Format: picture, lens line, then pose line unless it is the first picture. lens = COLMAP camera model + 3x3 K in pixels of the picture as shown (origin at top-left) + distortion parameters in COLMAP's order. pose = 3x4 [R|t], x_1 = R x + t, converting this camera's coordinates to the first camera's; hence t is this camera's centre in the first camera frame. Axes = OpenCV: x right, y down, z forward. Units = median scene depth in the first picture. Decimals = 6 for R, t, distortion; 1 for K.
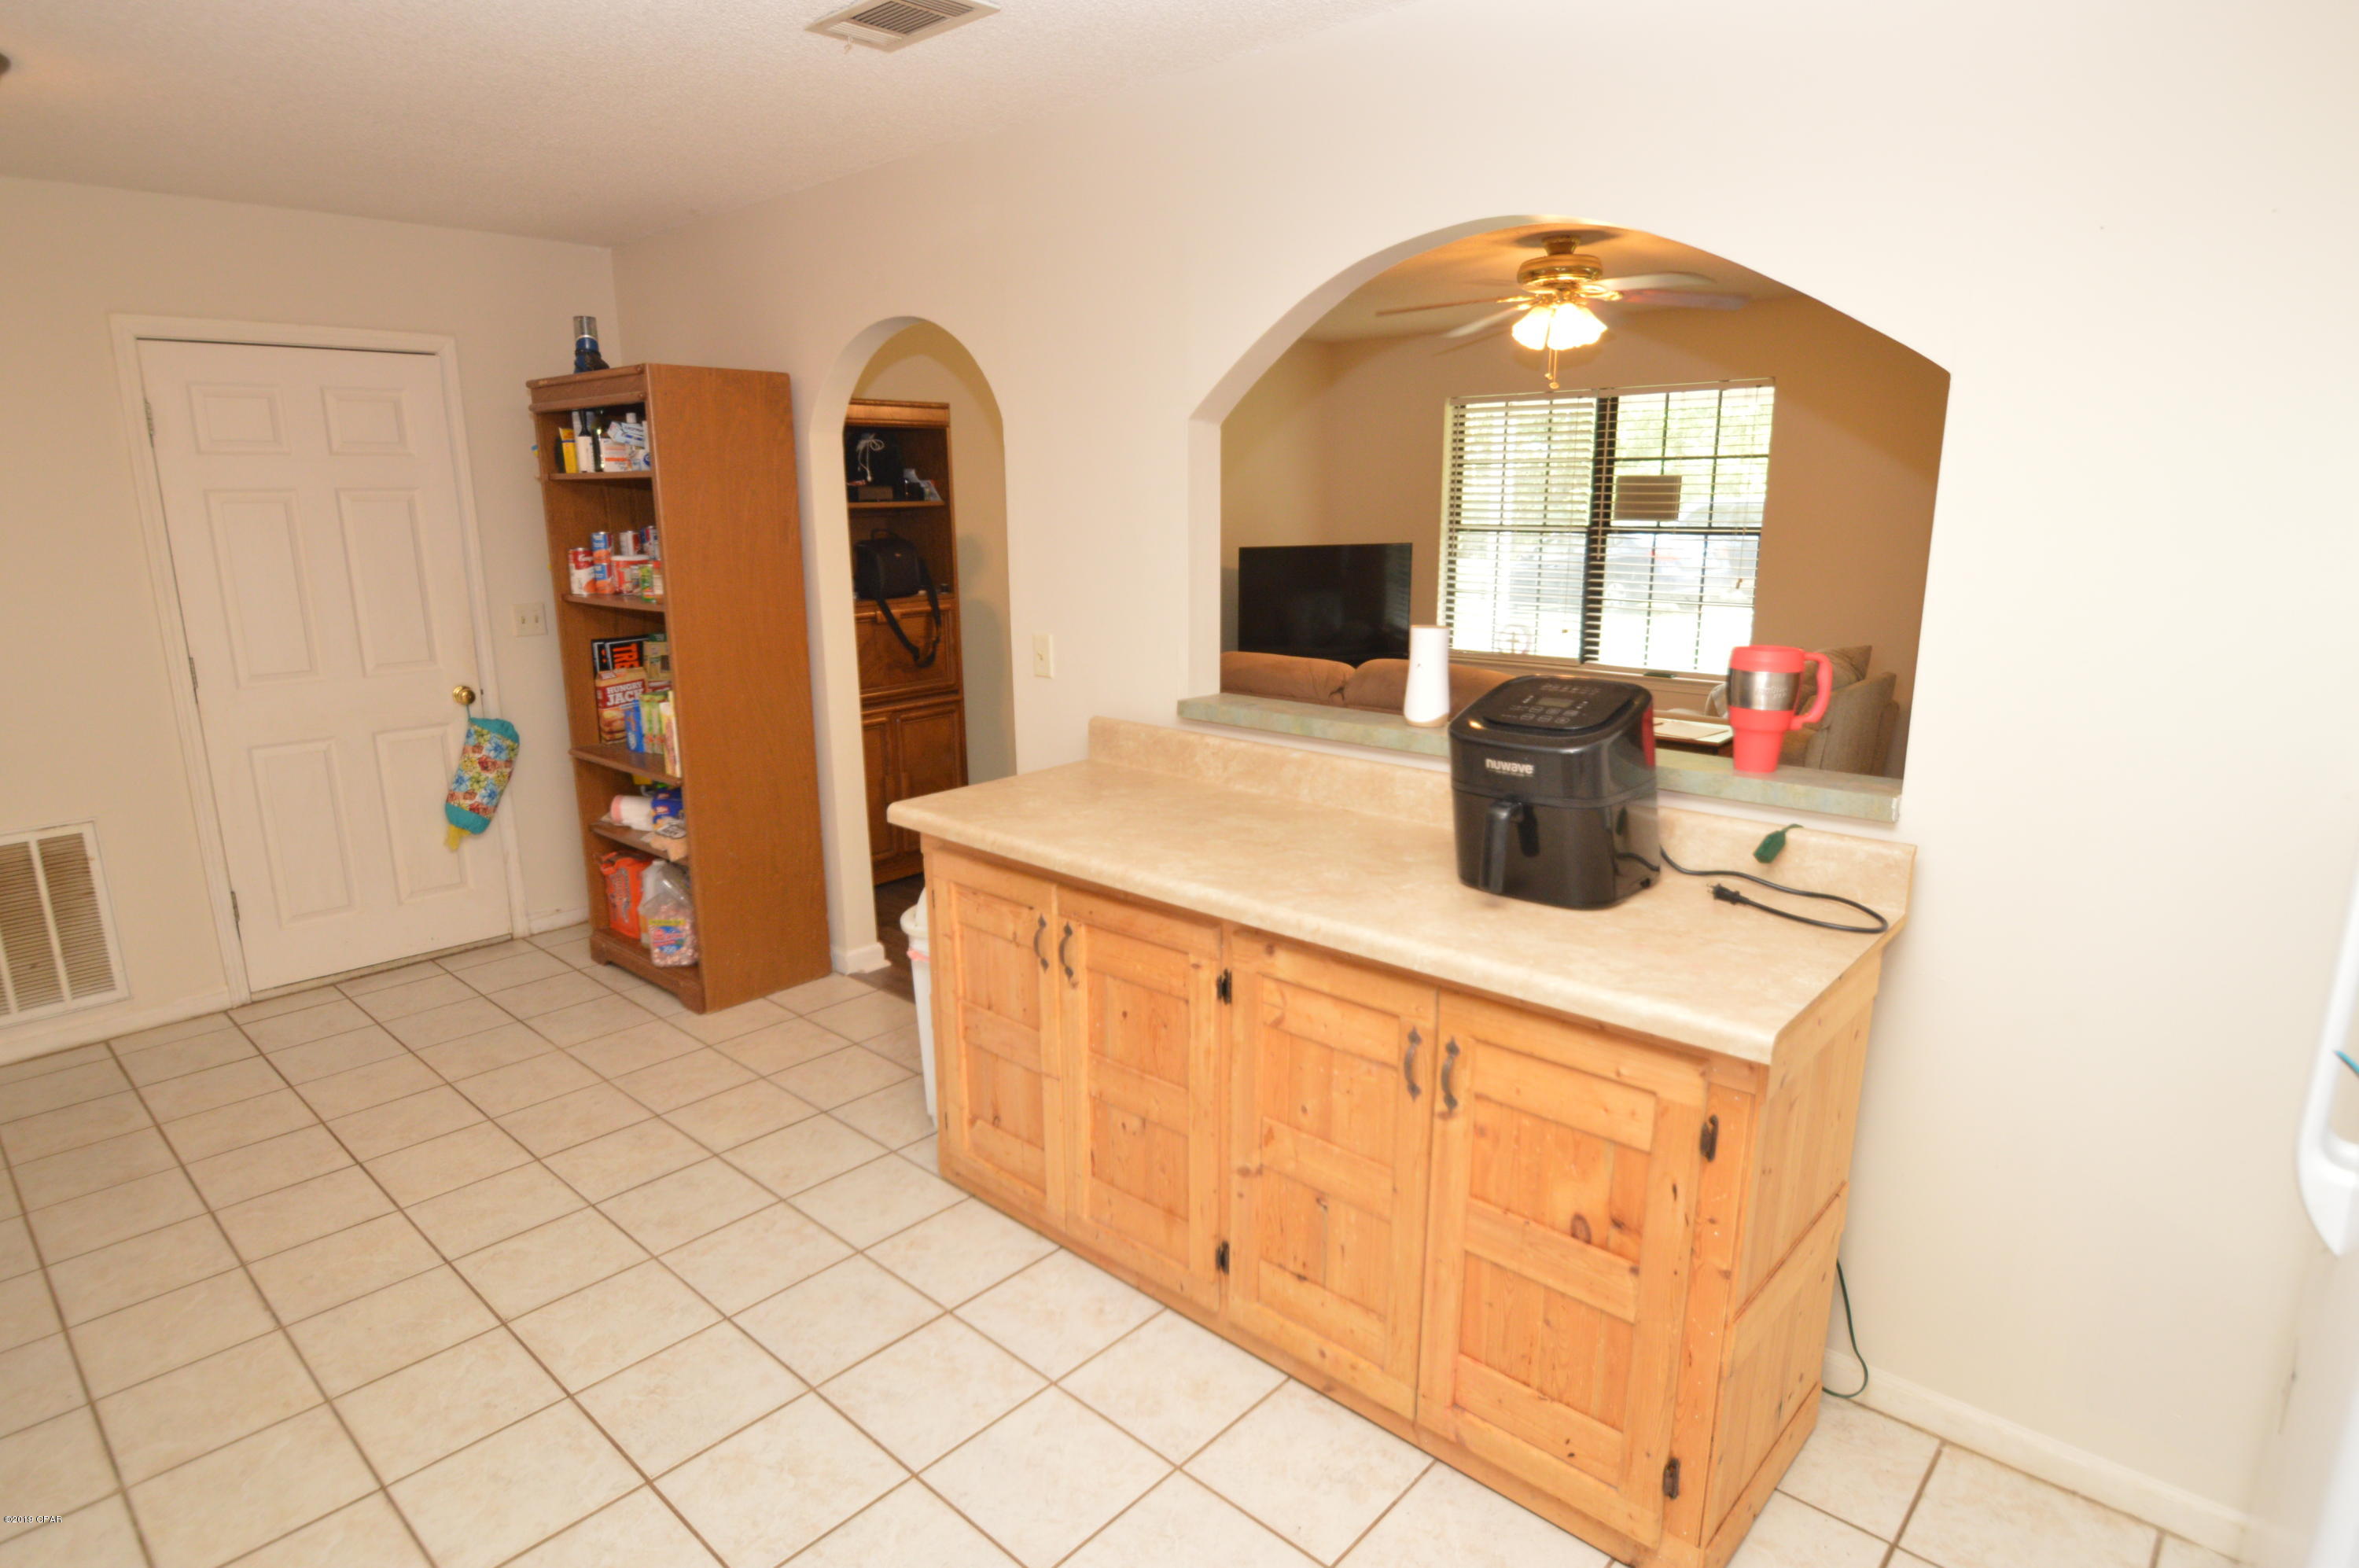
lens RADIAL K [[1288.0, 0, 1142.2], [0, 1288.0, 770.0], [0, 0, 1]] dist [-0.005659, -0.014842]
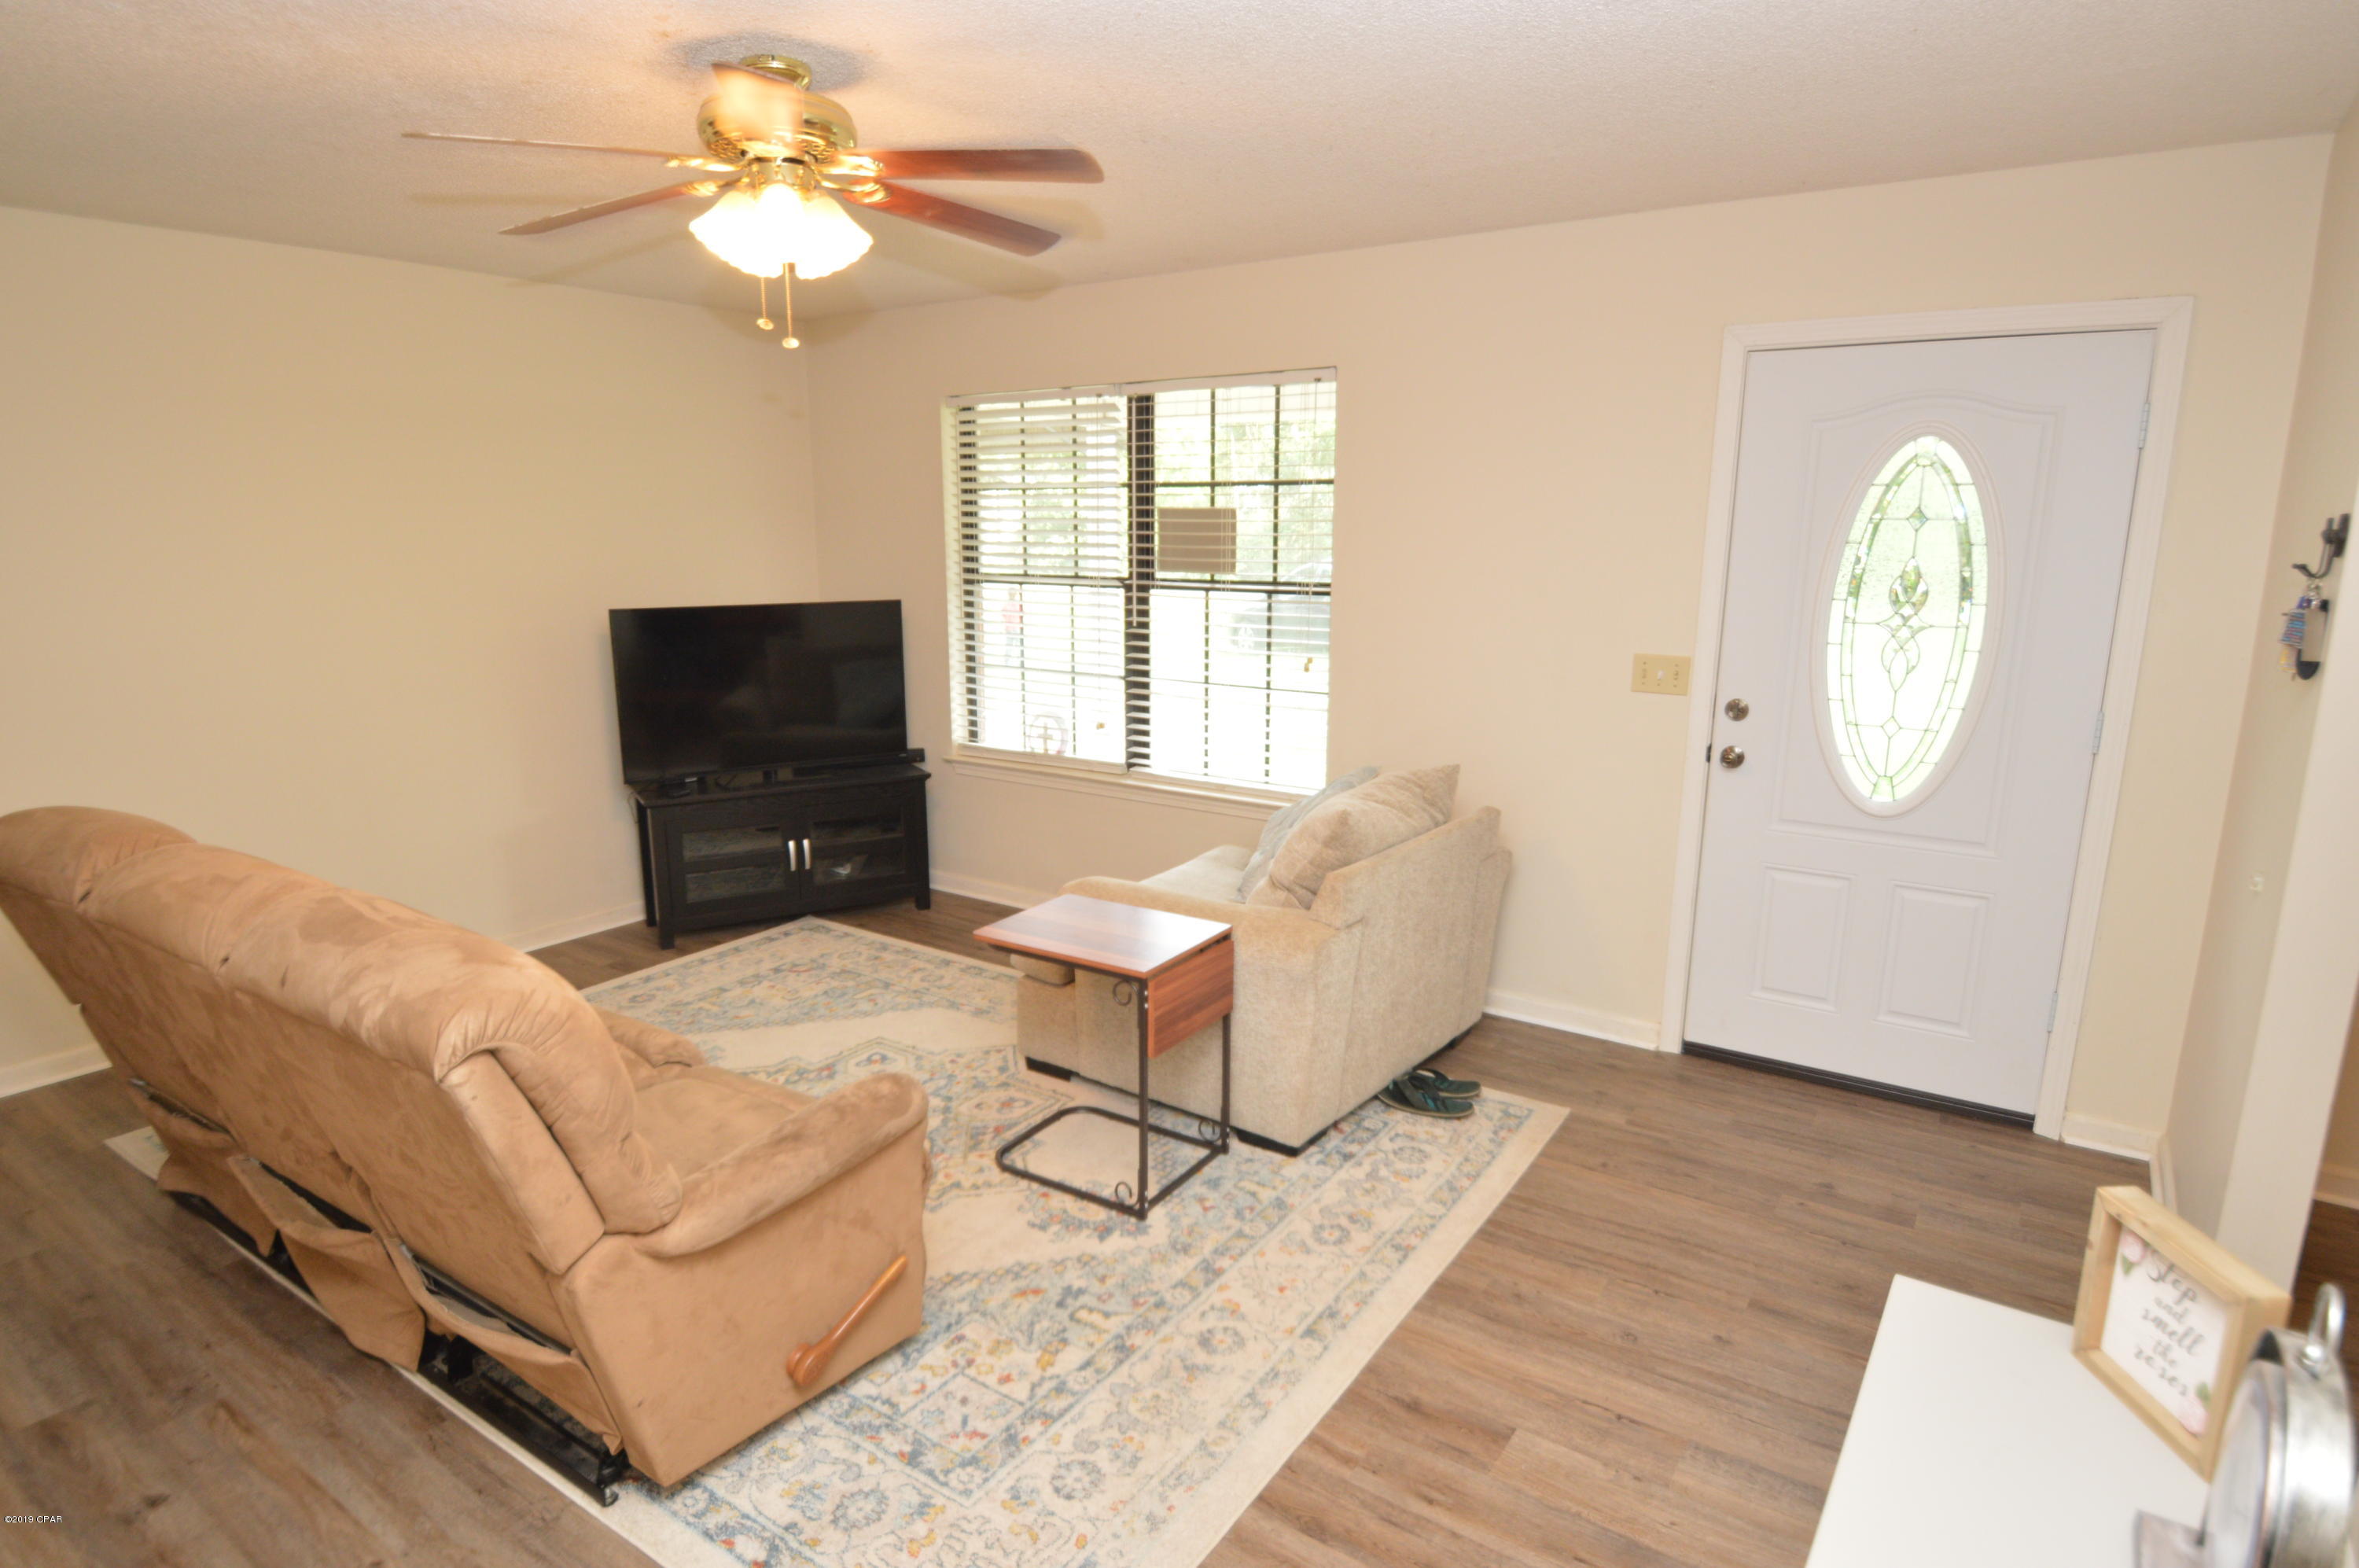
lens RADIAL K [[1288.0, 0, 1169.4], [0, 1288.0, 798.8], [0, 0, 1]] dist [-0.005659, -0.014842]
pose [[0.990224, -0.019741, 0.138079, 0.274624], [0.019398, 0.999805, 0.003824, -0.071918], [-0.138128, -0.001108, 0.990414, 0.299384]]
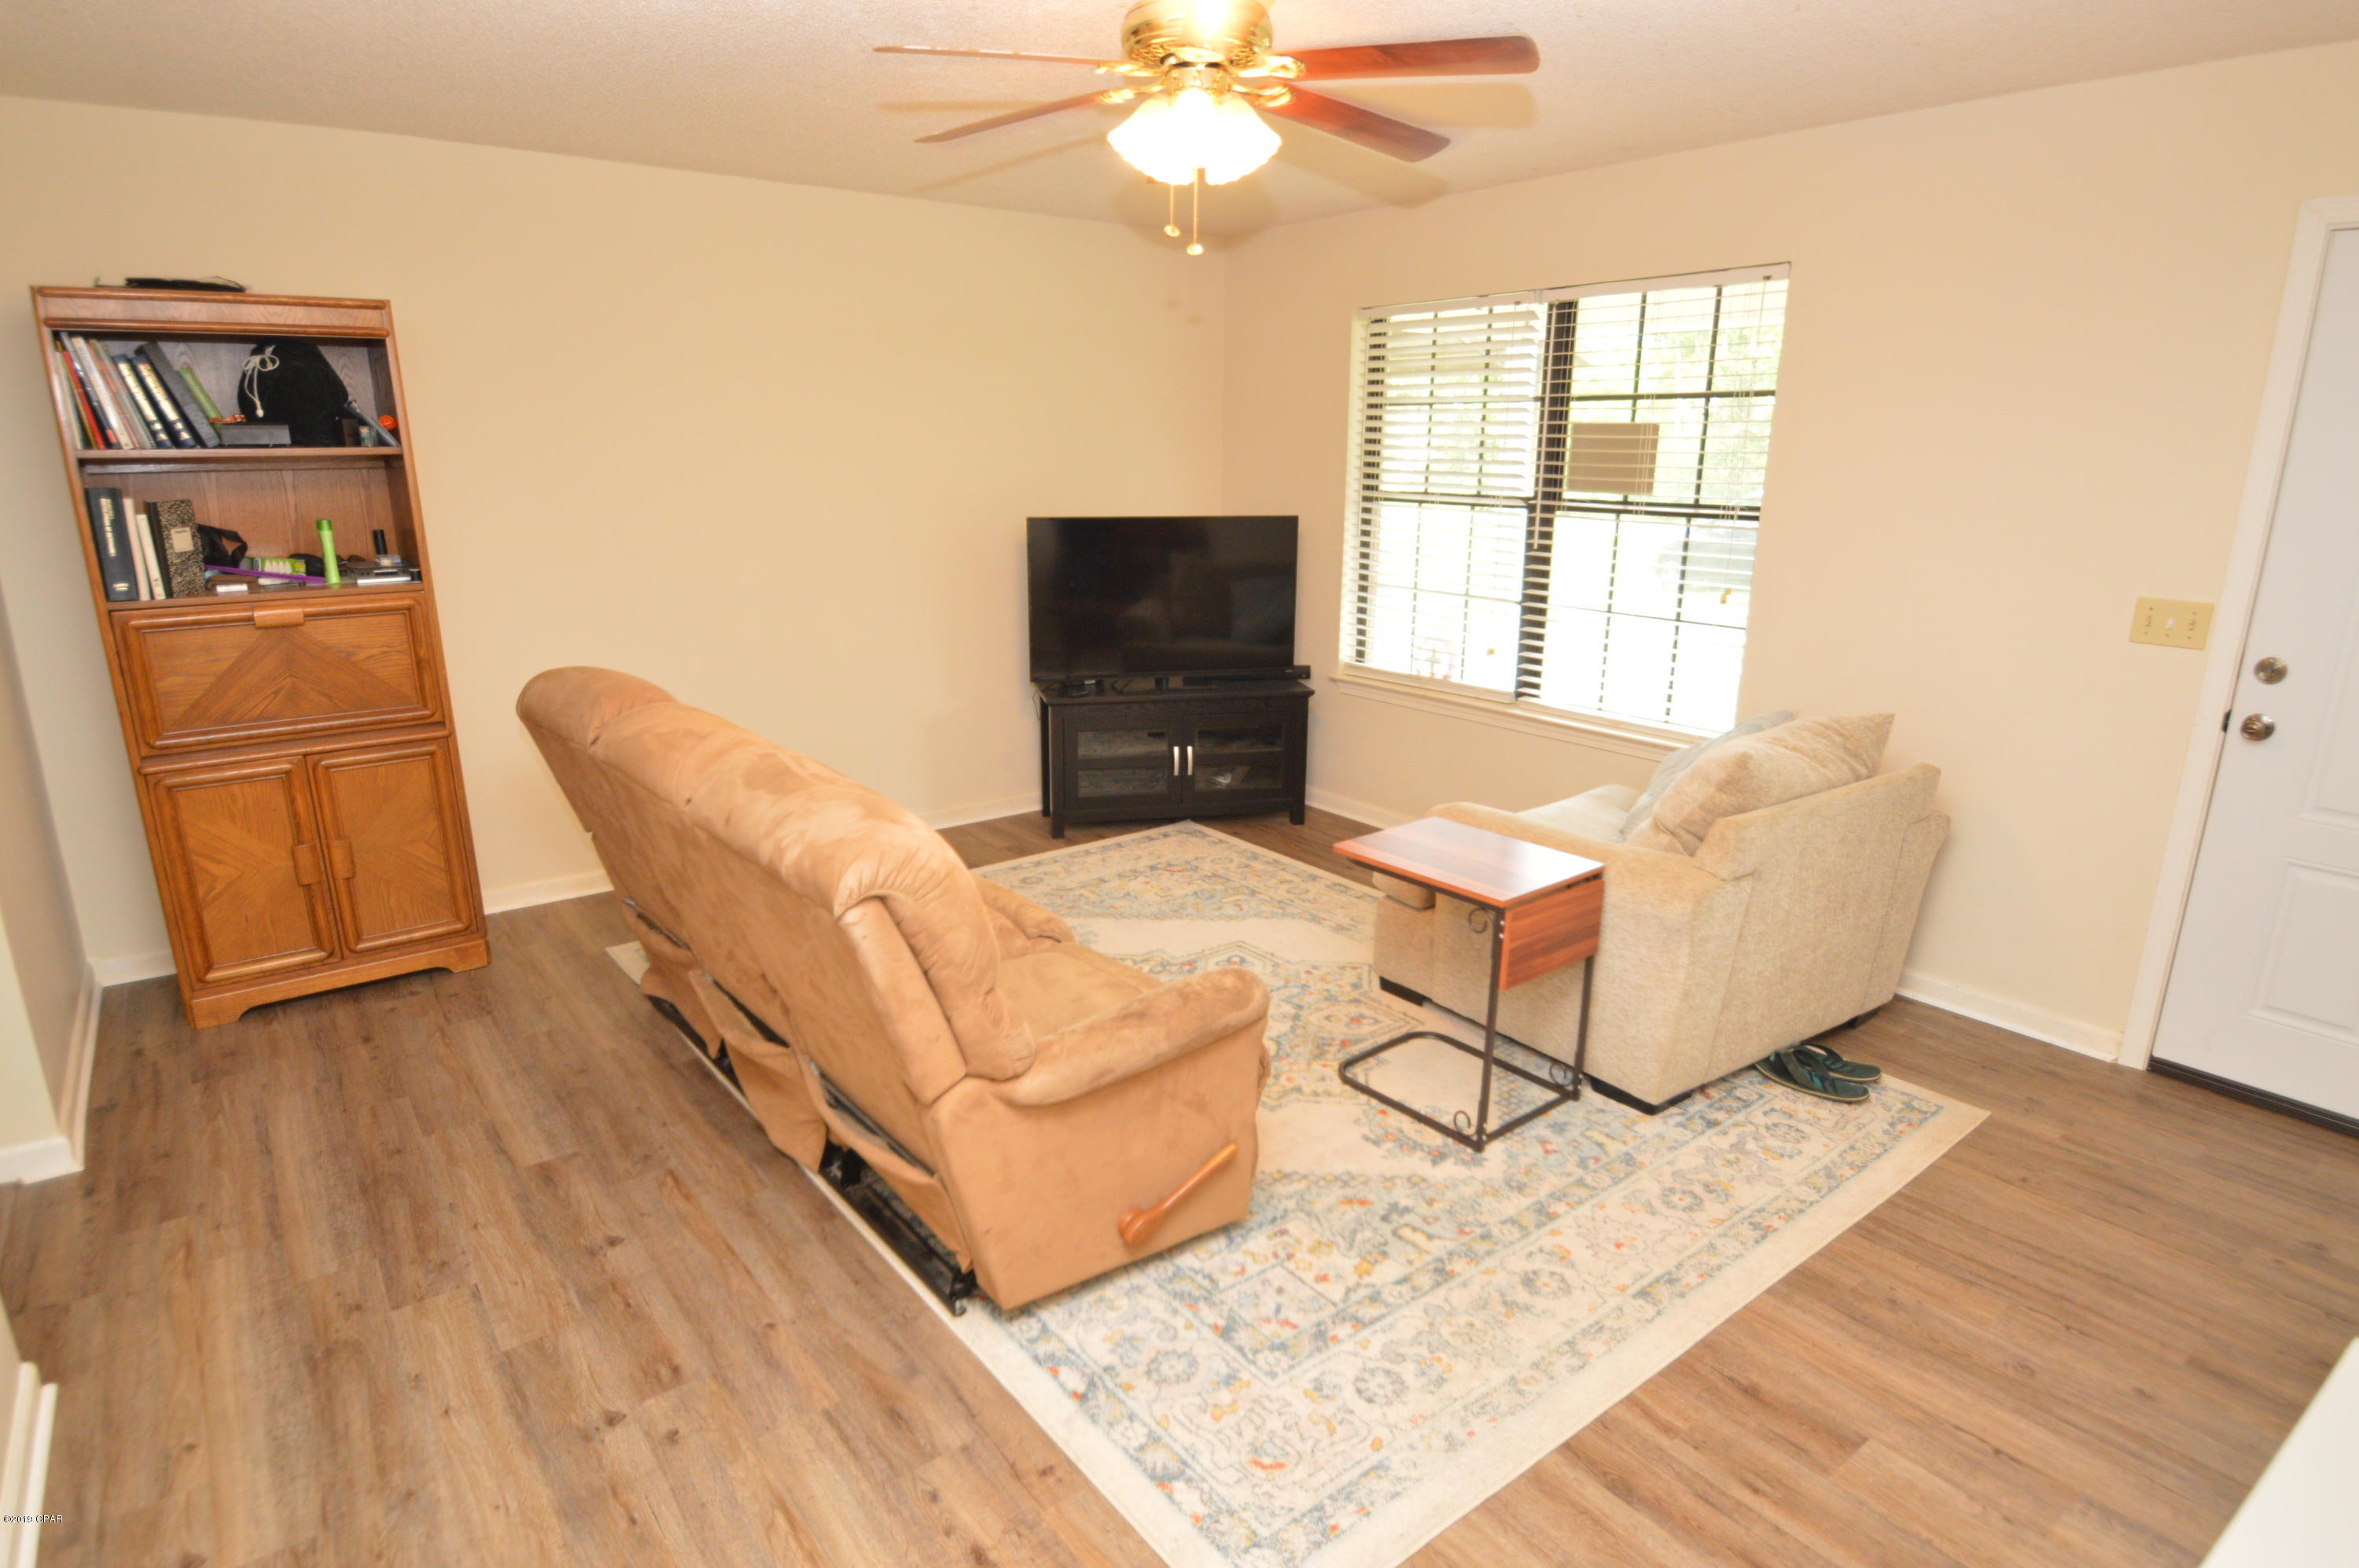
lens RADIAL K [[1288.0, 0, 1167.2], [0, 1288.0, 802.2], [0, 0, 1]] dist [-0.005659, -0.014842]
pose [[0.984491, 0.060489, -0.164677, 0.284375], [-0.050235, 0.996572, 0.065737, -0.066698], [0.168088, -0.056445, 0.984155, 0.299750]]
